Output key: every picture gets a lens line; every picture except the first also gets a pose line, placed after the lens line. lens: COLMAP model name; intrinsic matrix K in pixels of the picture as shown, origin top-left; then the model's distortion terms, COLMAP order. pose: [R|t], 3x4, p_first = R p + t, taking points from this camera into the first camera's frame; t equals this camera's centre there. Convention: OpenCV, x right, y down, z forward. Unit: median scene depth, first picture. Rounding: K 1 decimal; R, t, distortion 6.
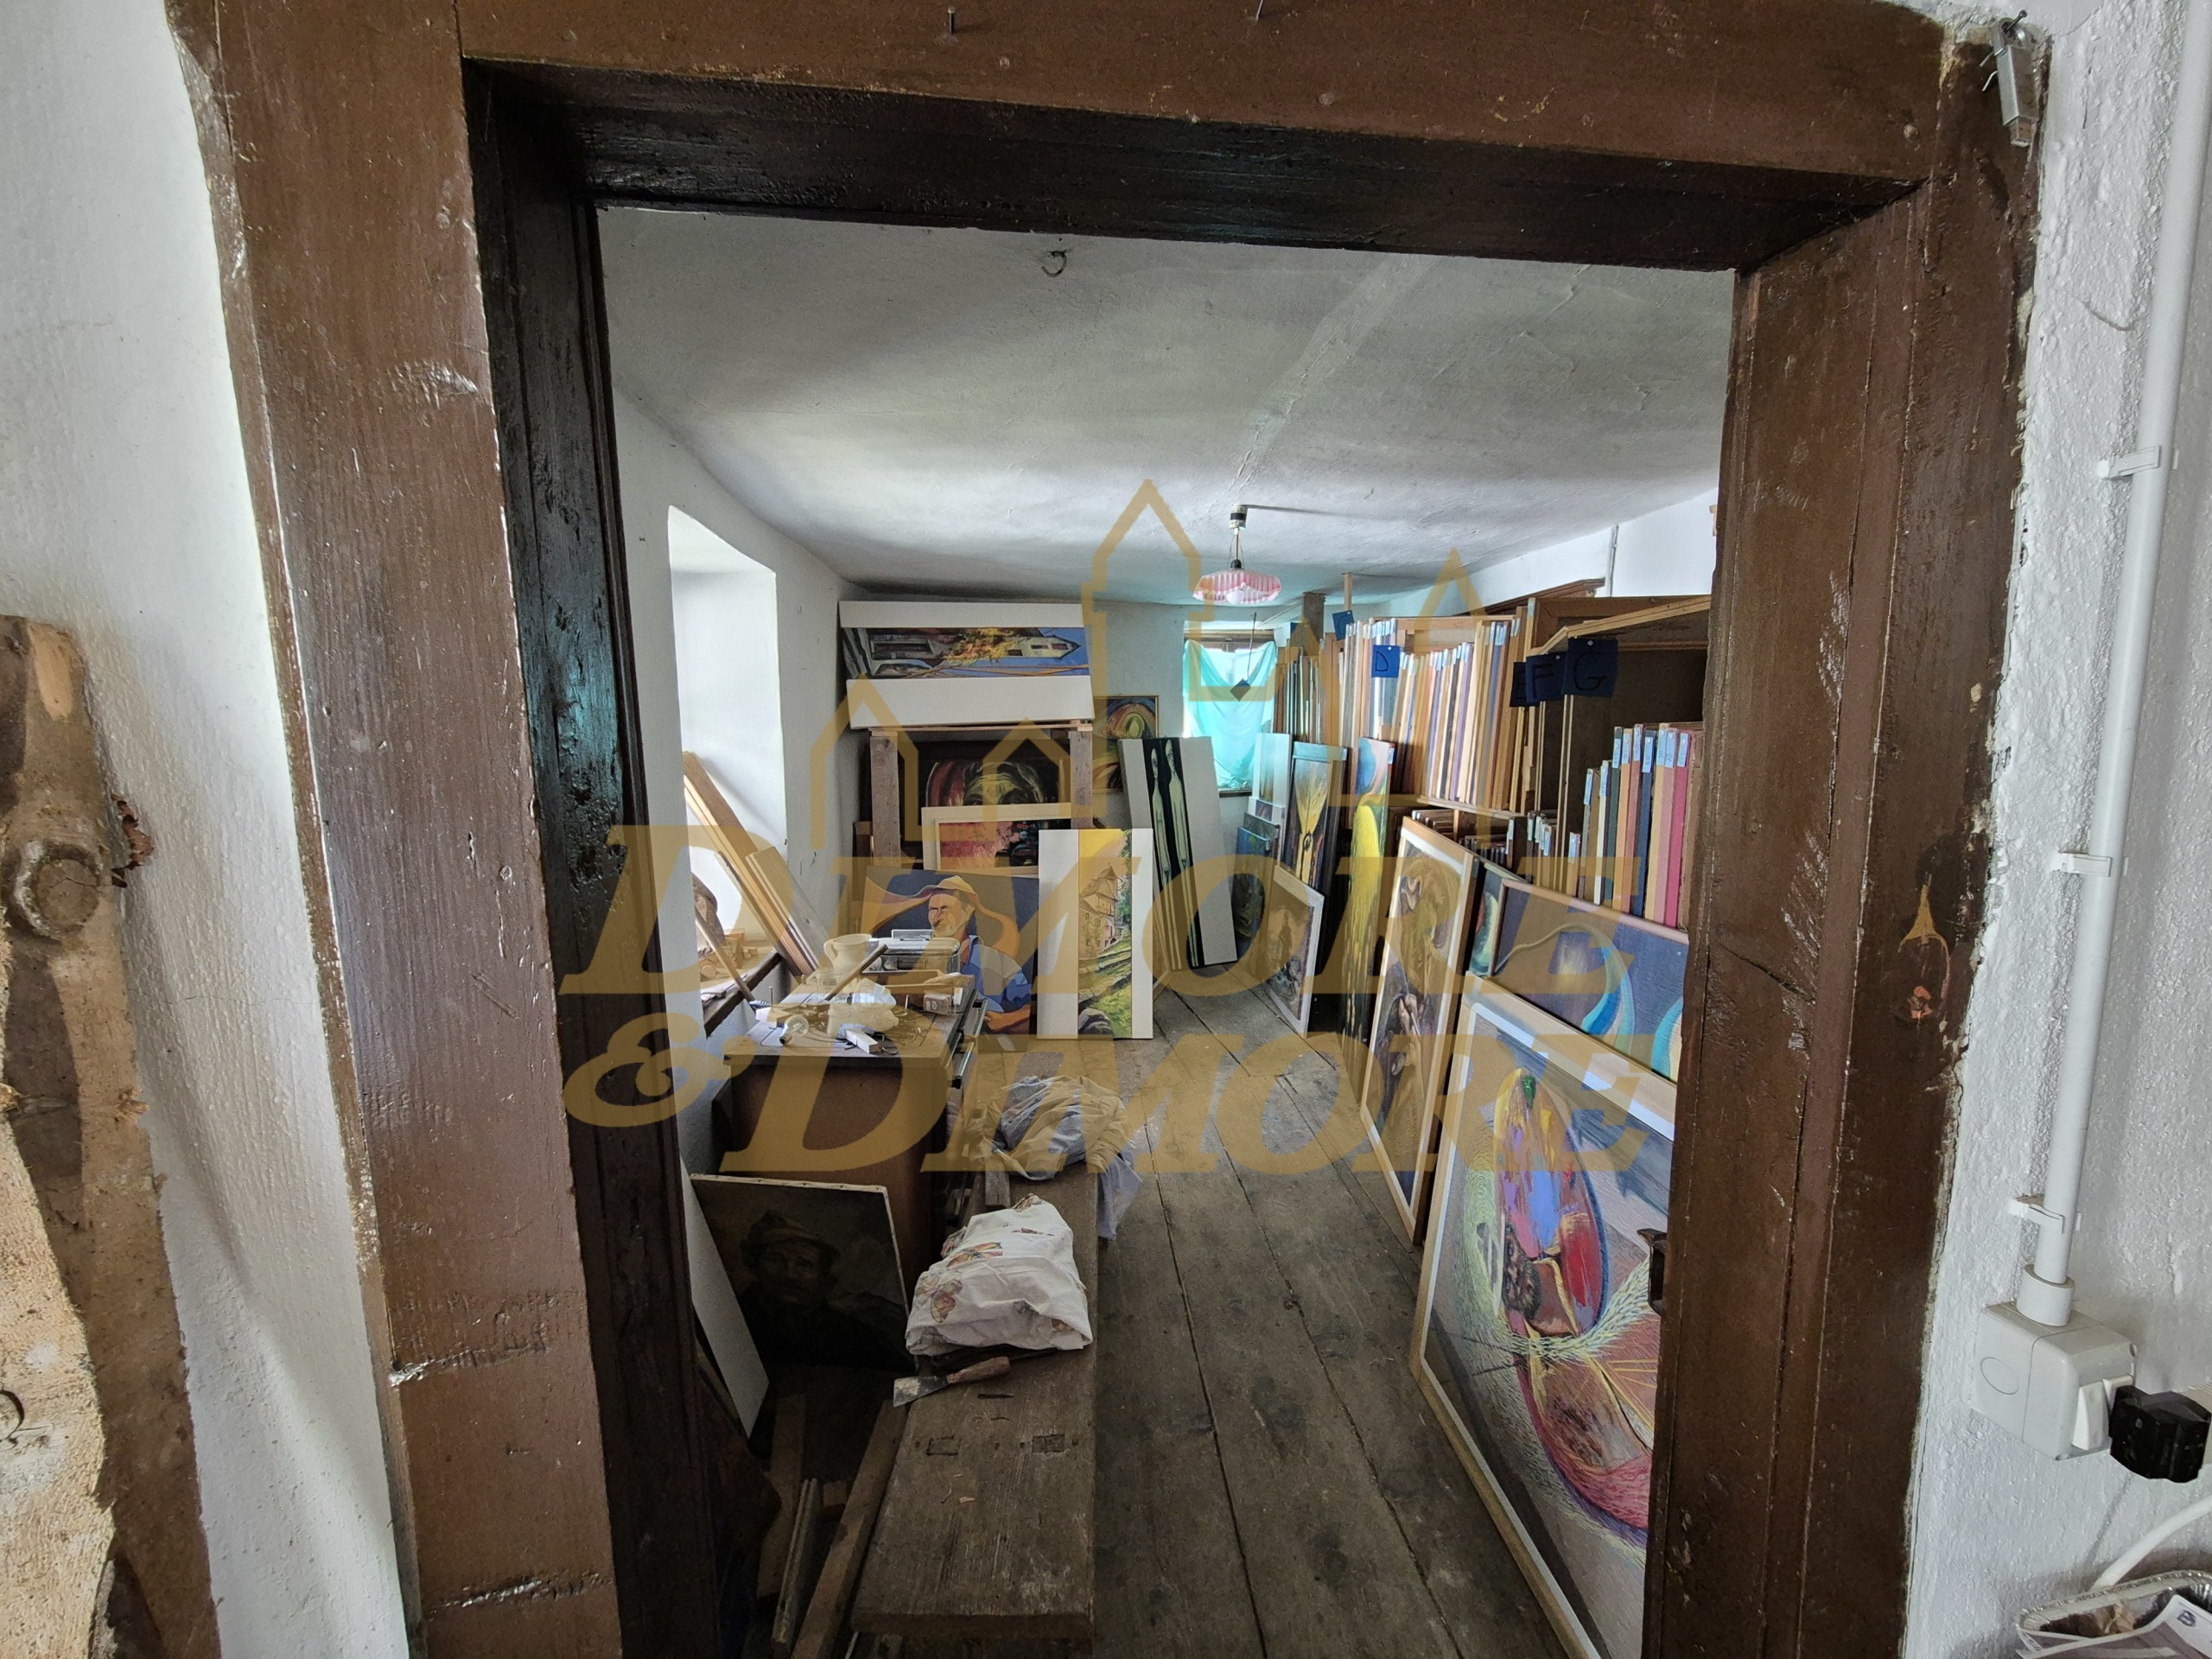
lens RADIAL K [[907.5, 0, 1113.1], [0, 907.5, 849.6], [0, 0, 1]] dist [0.001894, -0.002153]
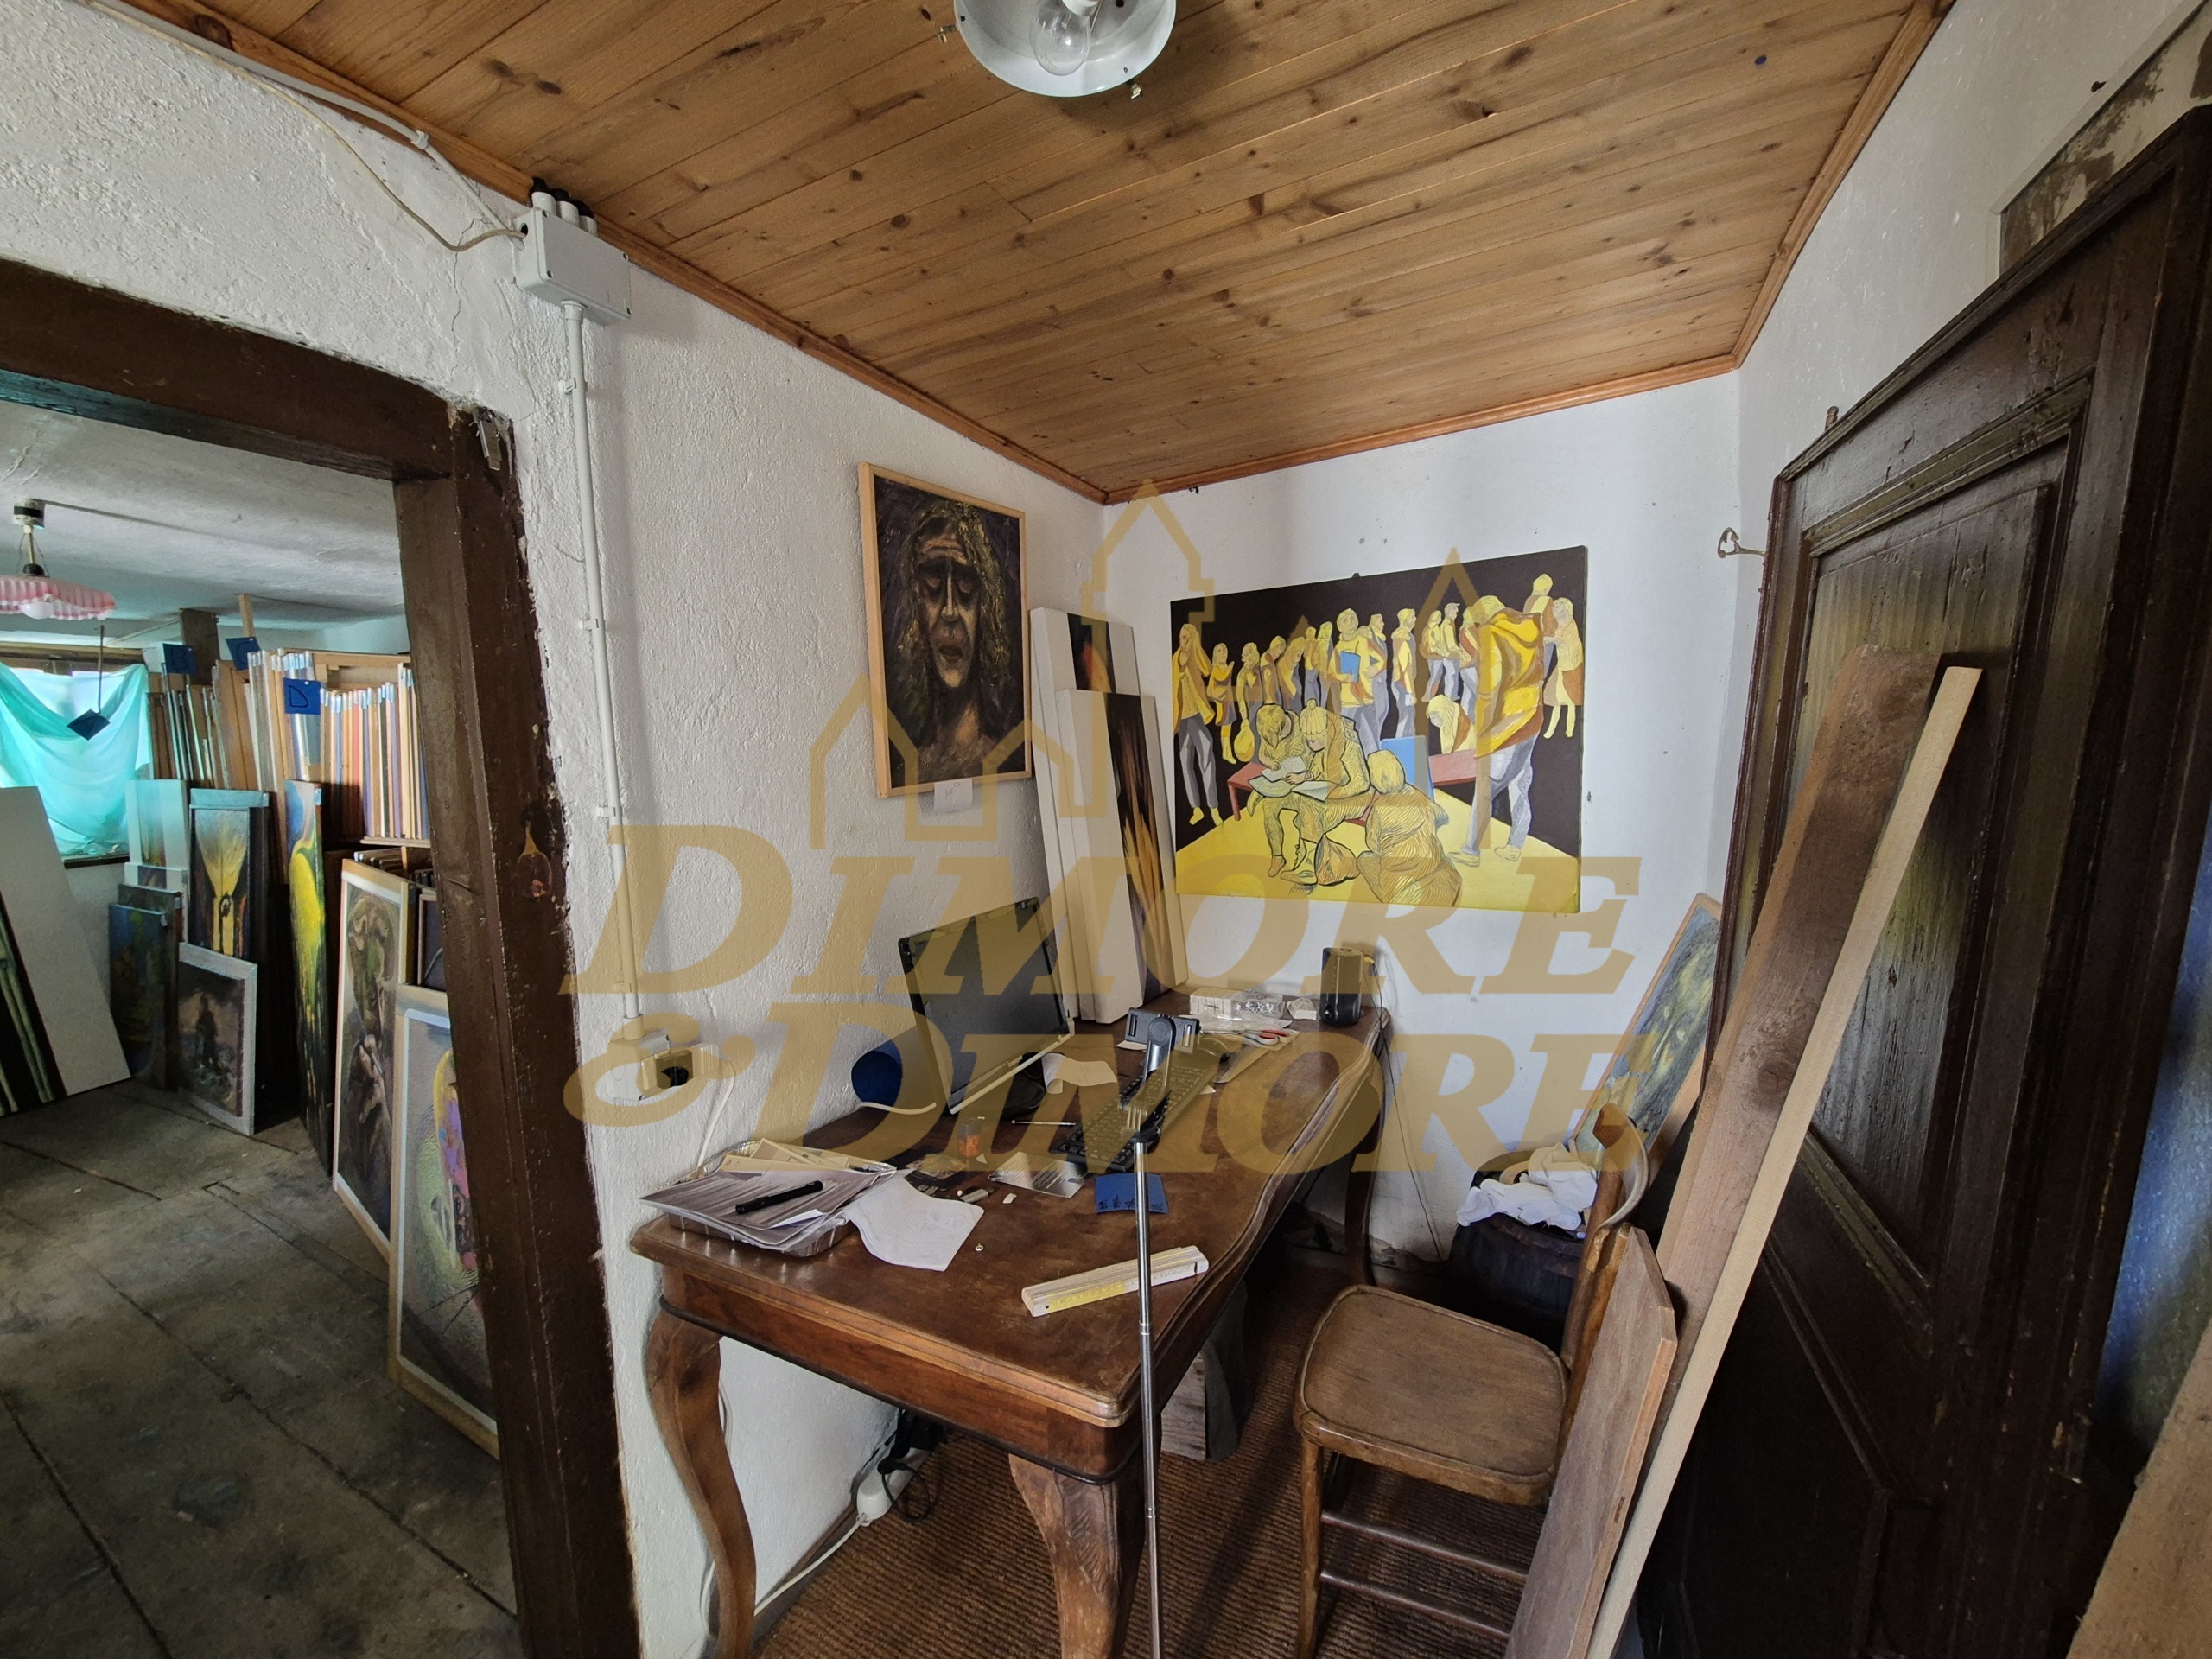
lens RADIAL K [[907.5, 0, 1113.1], [0, 907.5, 849.6], [0, 0, 1]] dist [0.001894, -0.002153]
pose [[0.571010, -0.088652, 0.816143, 0.003411], [0.127574, 0.991657, 0.018461, 0.038284], [-0.810970, 0.093577, 0.577556, -0.206042]]
